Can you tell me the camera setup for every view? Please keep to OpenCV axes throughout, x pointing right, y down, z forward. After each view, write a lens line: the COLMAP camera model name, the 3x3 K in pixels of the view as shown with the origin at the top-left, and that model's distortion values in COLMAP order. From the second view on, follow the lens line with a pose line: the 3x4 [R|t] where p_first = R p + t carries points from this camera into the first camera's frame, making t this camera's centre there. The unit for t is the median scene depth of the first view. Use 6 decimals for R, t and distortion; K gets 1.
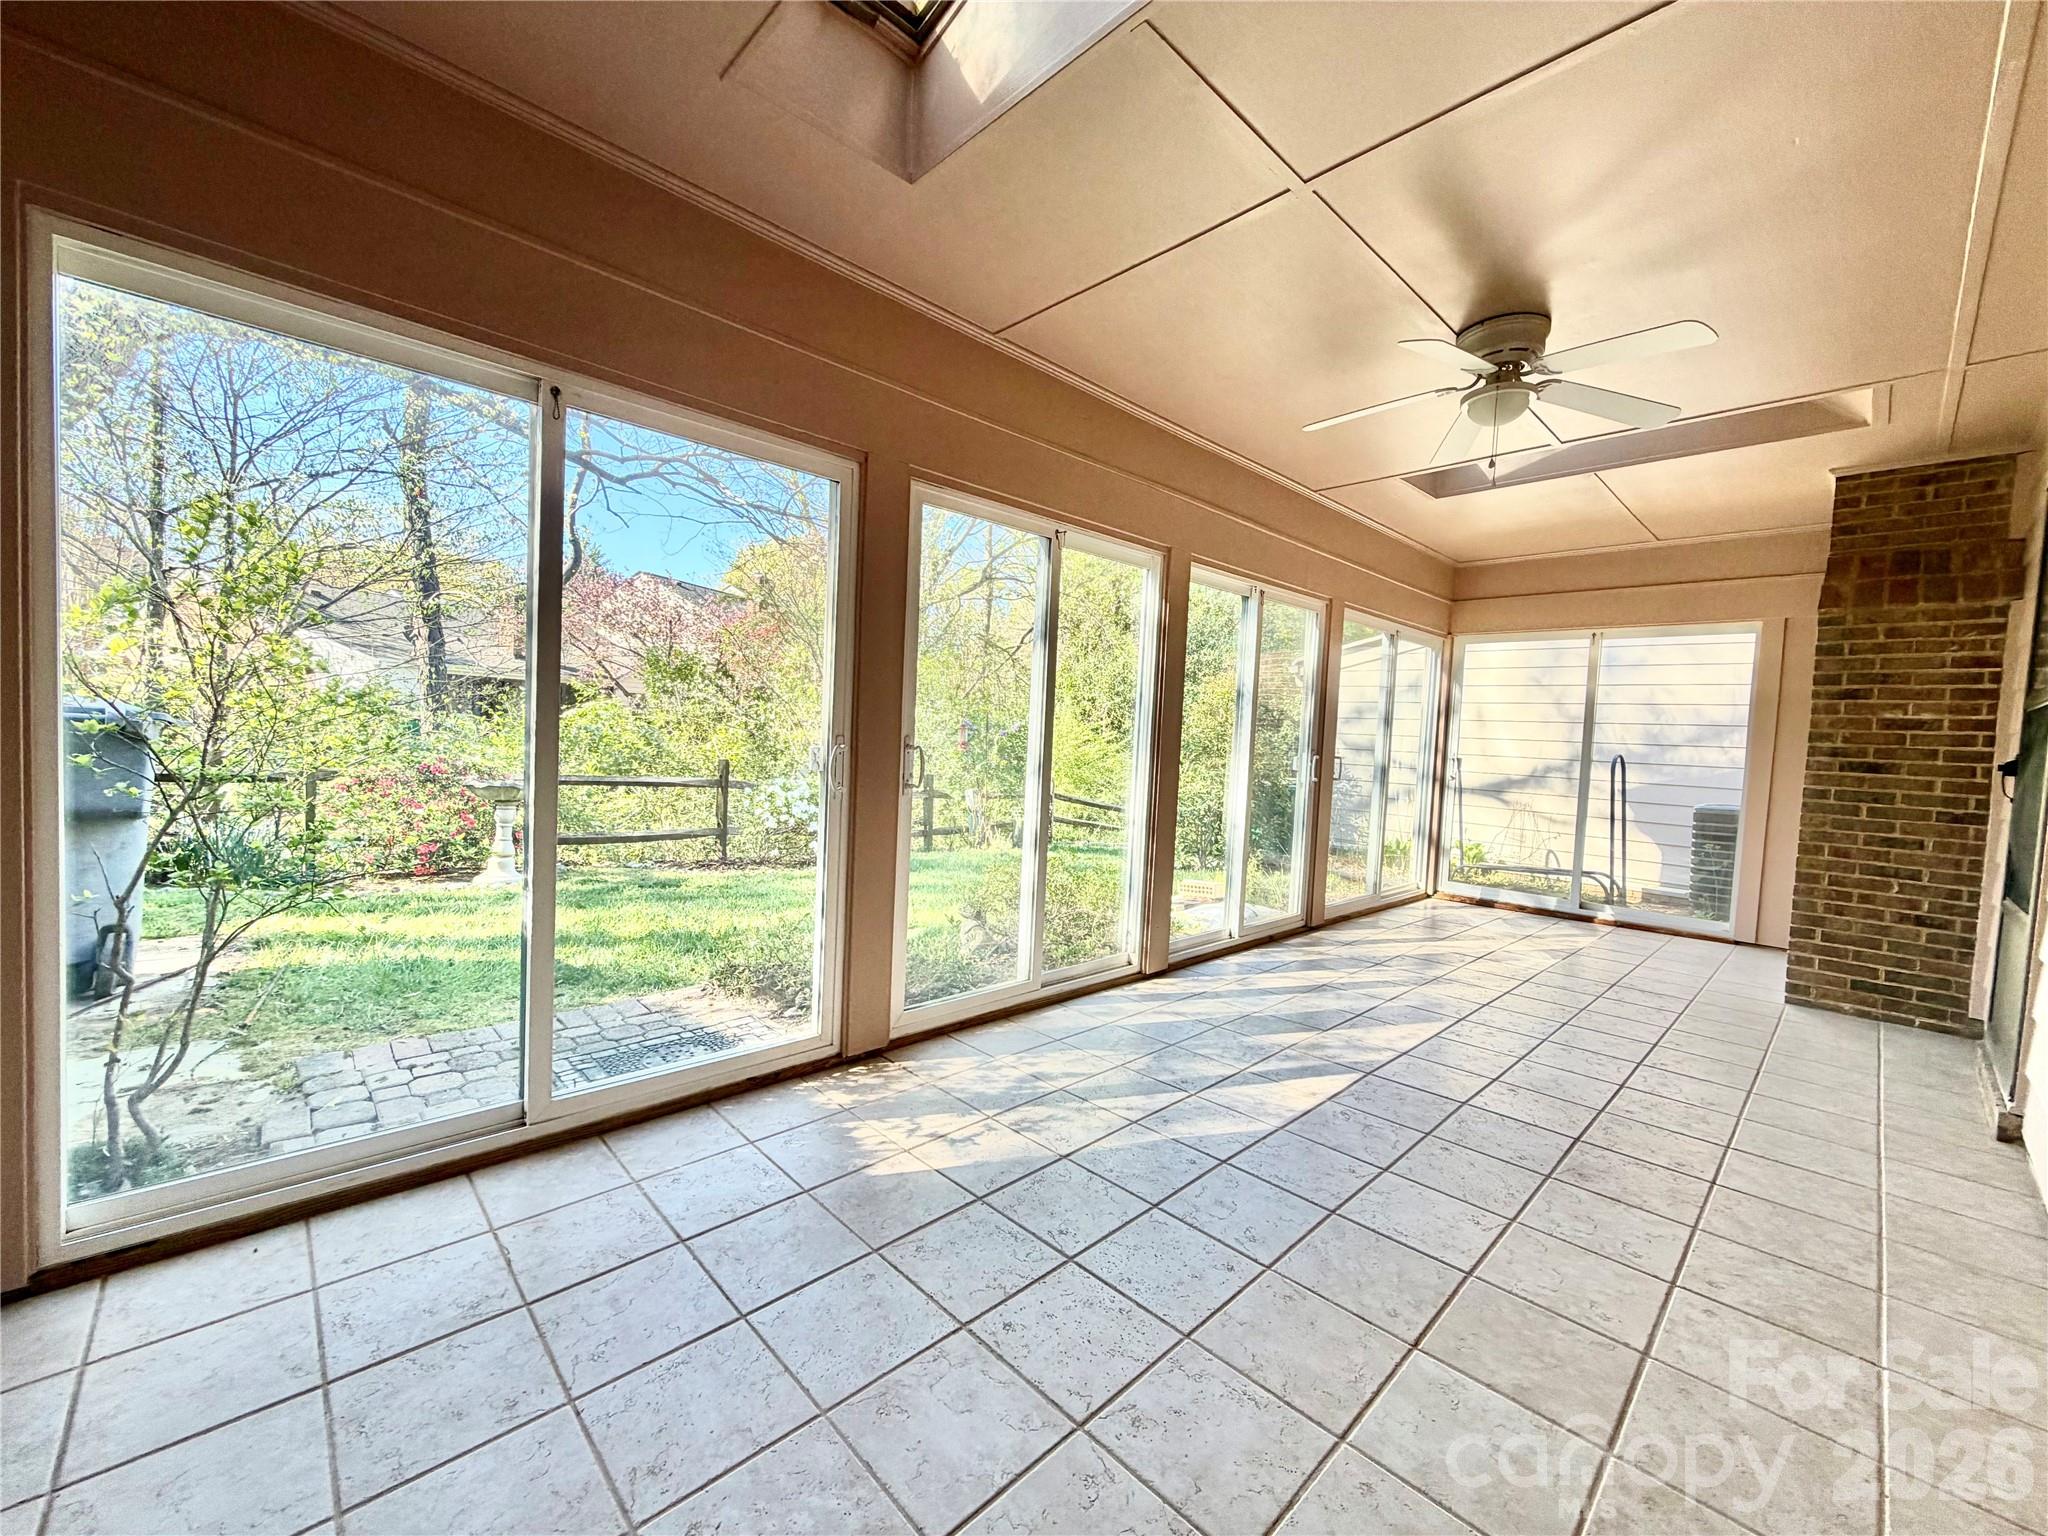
lens RADIAL K [[819.3, 0, 1016.8], [0, 819.3, 769.6], [0, 0, 1]] dist [0.000243, 0.000022]
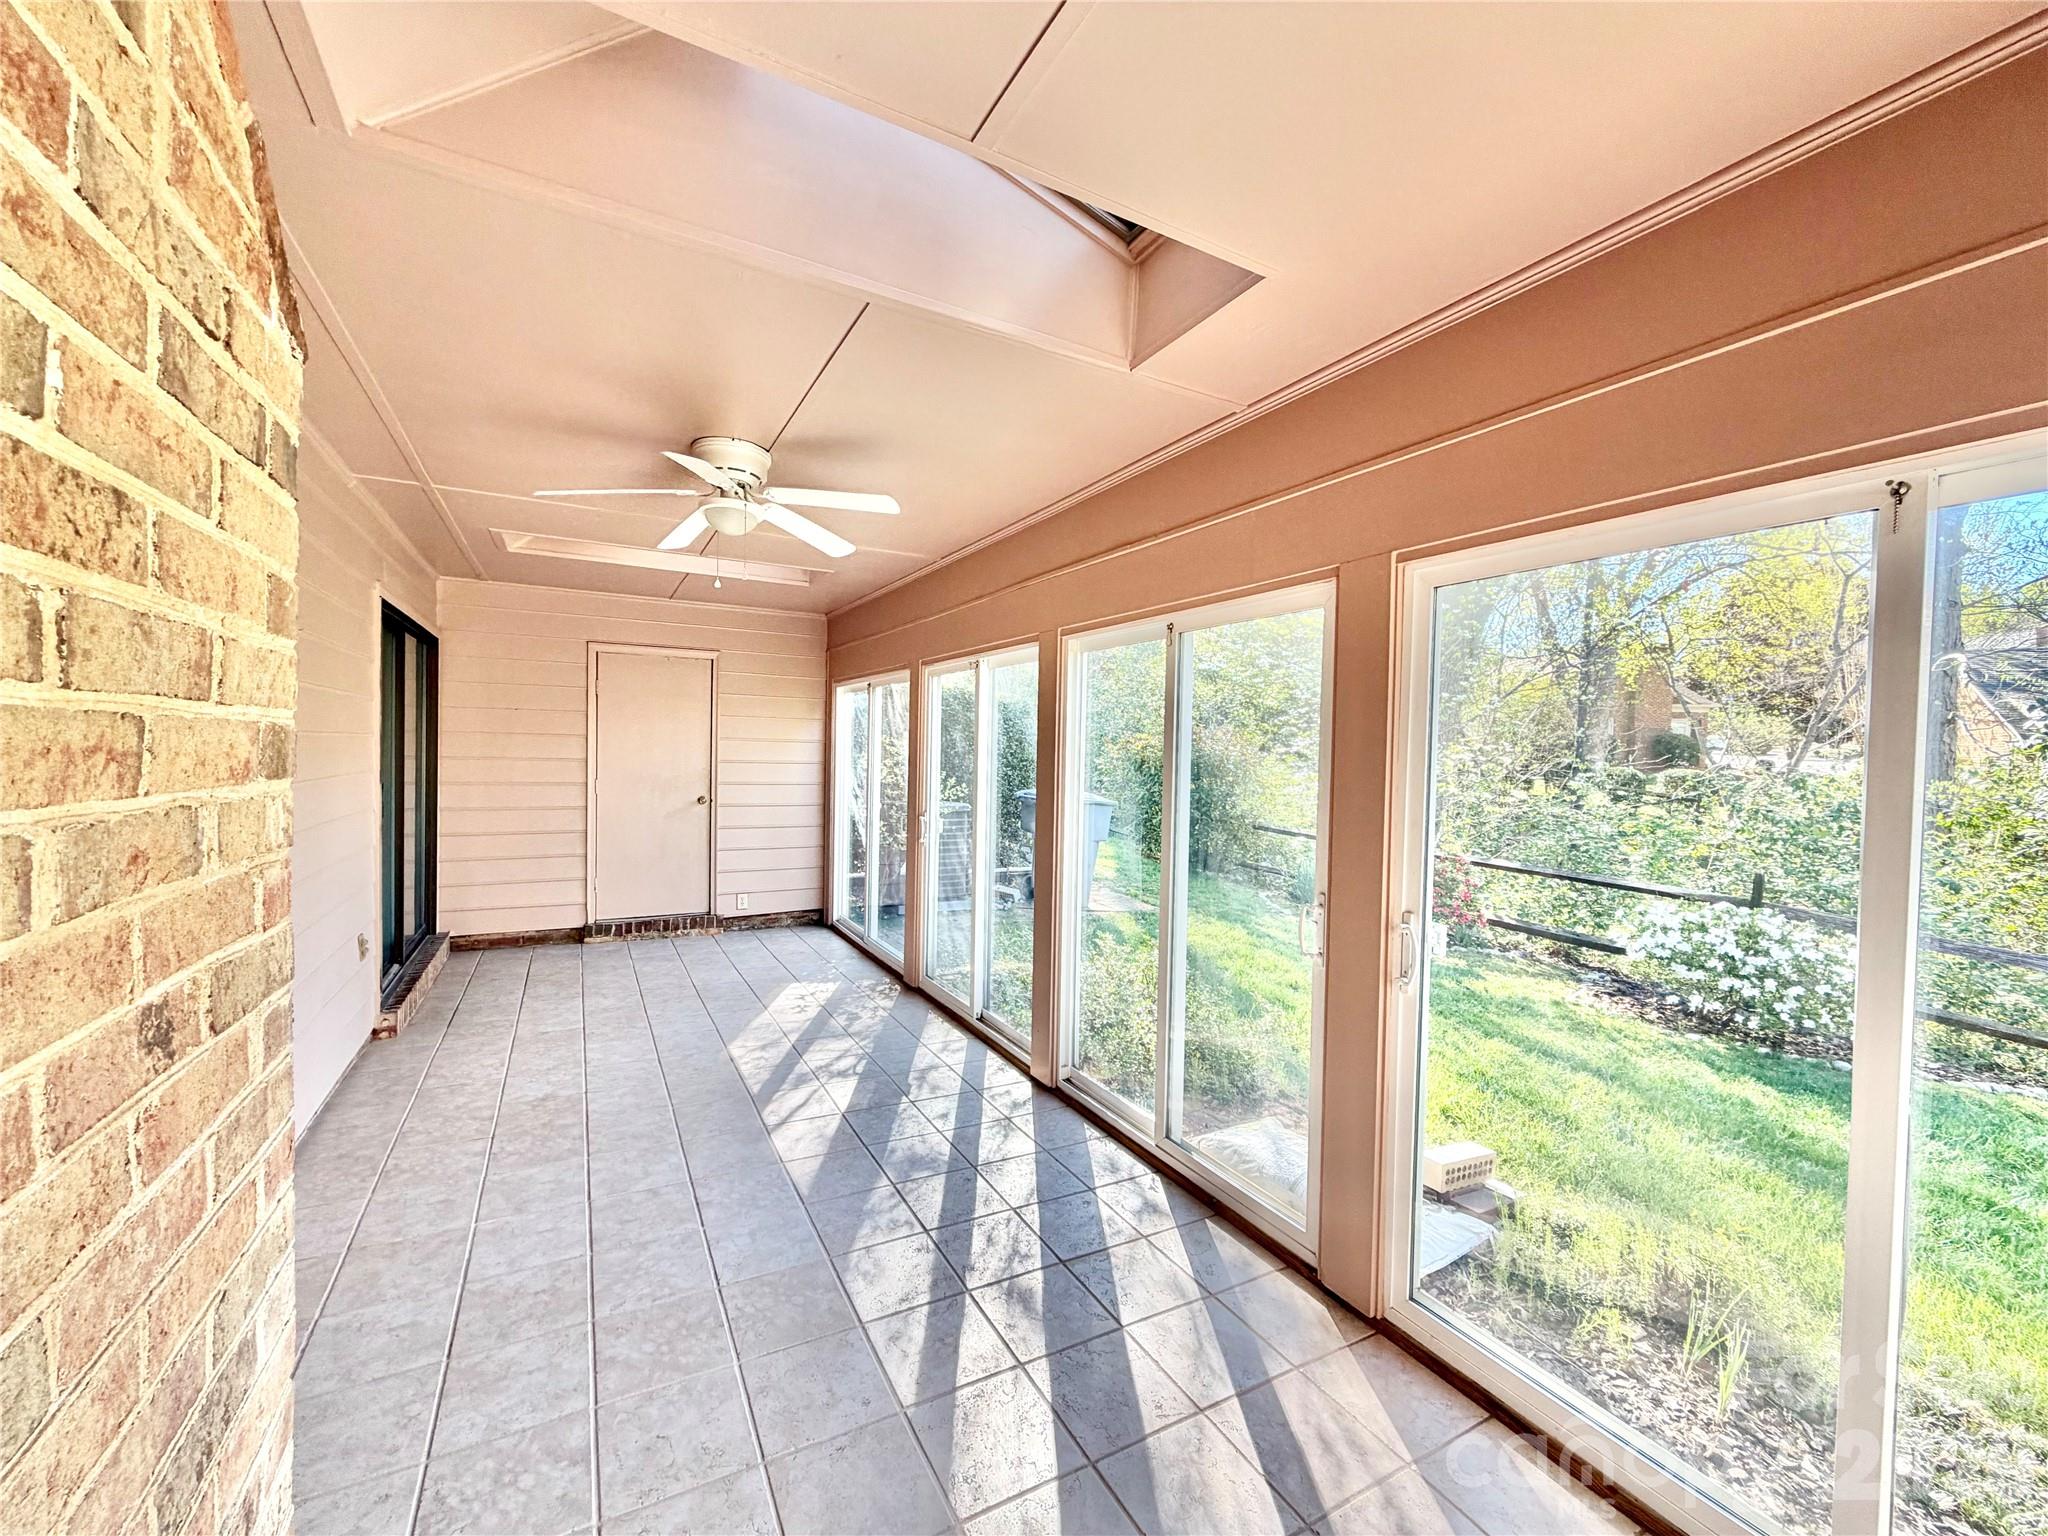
lens RADIAL K [[819.3, 0, 1016.8], [0, 819.3, 769.6], [0, 0, 1]] dist [0.000243, 0.000022]
pose [[-0.259402, -0.026187, -0.965414, 1.264656], [-0.076097, 0.997079, -0.006600, -0.115016], [0.962767, 0.071753, -0.260637, 1.387730]]
